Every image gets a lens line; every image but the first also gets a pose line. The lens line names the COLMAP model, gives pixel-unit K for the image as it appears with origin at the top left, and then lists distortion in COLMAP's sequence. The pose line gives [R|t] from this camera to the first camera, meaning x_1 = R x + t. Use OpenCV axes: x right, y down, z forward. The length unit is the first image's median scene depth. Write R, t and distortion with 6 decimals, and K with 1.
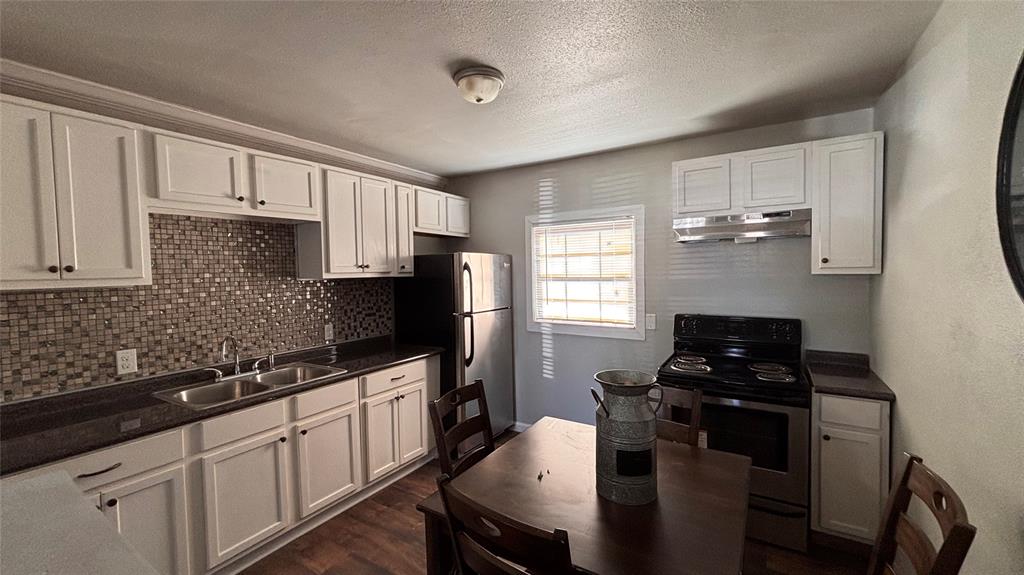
lens RADIAL K [[414.5, 0, 512.1], [0, 414.5, 285.5], [0, 0, 1]] dist [-0.001908, -0.000166]
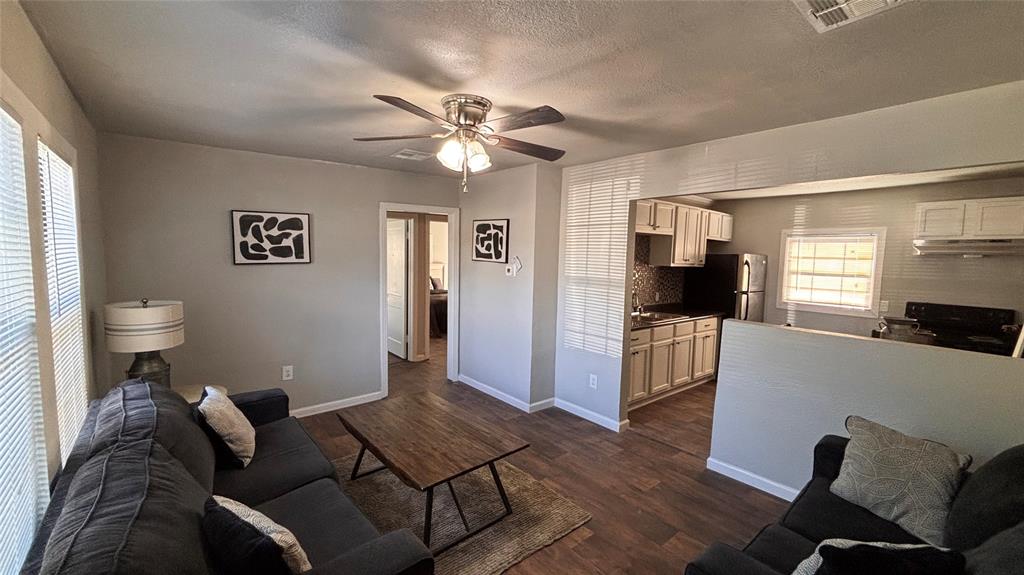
lens RADIAL K [[414.5, 0, 512.1], [0, 414.5, 285.5], [0, 0, 1]] dist [-0.001908, -0.000166]
pose [[0.947043, 0.066618, -0.314120, -0.447336], [-0.056233, 0.997533, 0.042018, 0.025245], [0.316144, -0.022129, 0.948453, -0.787651]]
